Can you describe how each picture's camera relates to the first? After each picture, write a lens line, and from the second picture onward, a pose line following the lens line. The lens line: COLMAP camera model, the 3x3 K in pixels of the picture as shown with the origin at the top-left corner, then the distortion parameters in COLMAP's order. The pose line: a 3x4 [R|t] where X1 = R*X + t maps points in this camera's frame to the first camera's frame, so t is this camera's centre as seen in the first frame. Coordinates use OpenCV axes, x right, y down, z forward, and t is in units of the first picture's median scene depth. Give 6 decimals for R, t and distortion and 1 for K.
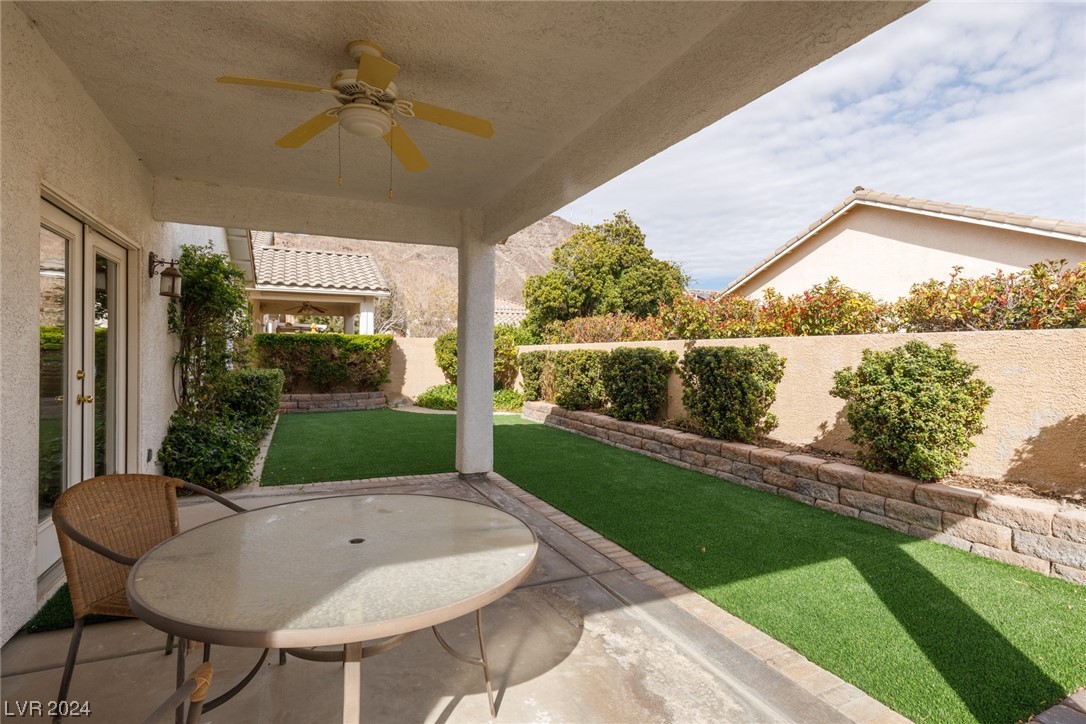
lens RADIAL K [[549.7, 0, 542.0], [0, 549.7, 379.1], [0, 0, 1]] dist [0.016977, 0.000727]
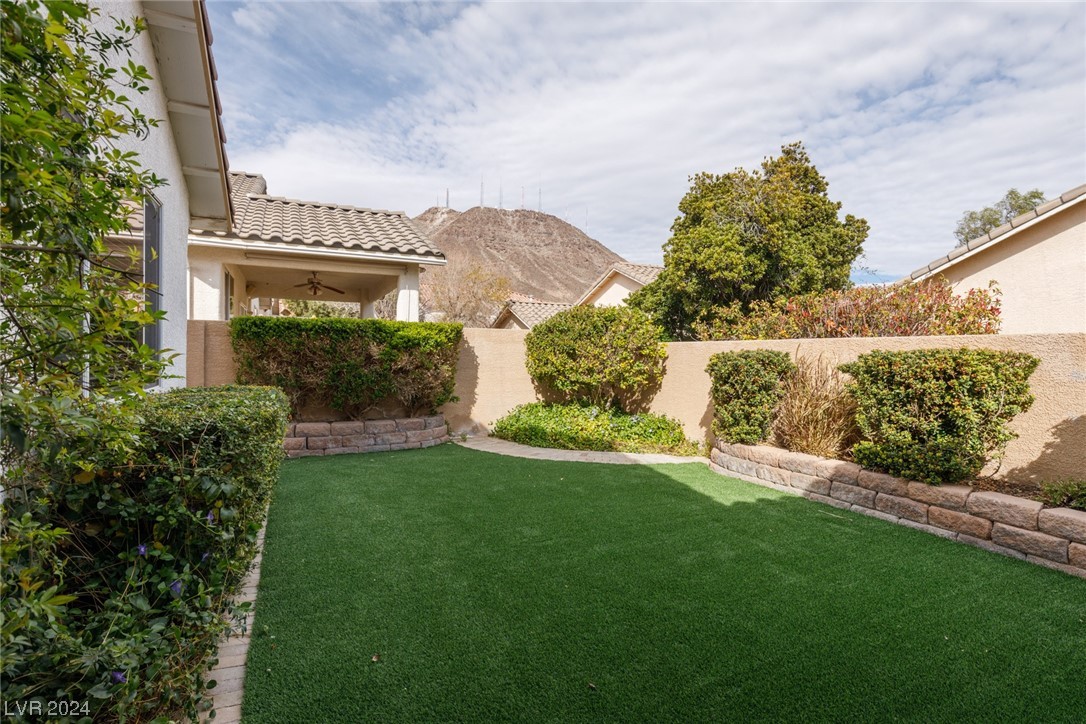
lens RADIAL K [[549.7, 0, 552.4], [0, 549.7, 376.9], [0, 0, 1]] dist [0.016977, 0.000727]
pose [[0.999476, 0.008632, 0.031186, -0.190715], [-0.008439, 0.999944, -0.006310, -0.017866], [-0.031238, 0.006044, 0.999494, 0.389756]]
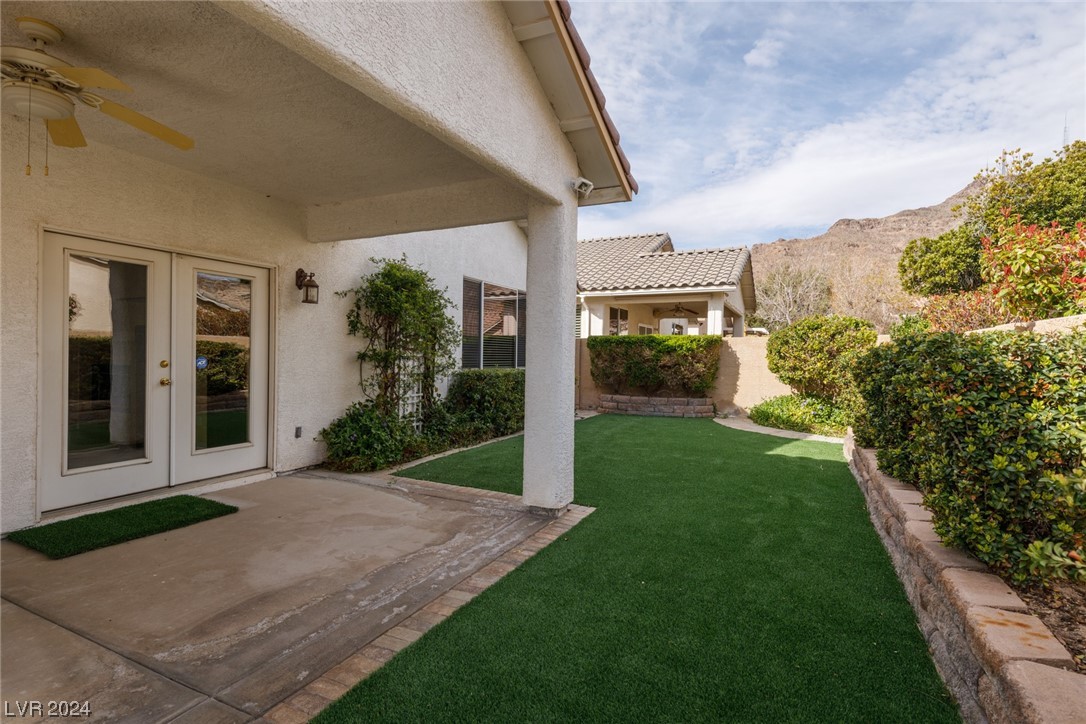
lens RADIAL K [[549.7, 0, 534.6], [0, 549.7, 353.4], [0, 0, 1]] dist [0.016977, 0.000727]
pose [[0.657724, 0.006240, -0.753233, 0.196726], [-0.047999, 0.998281, -0.033643, -0.007095], [0.751728, 0.058282, 0.656893, 0.207692]]
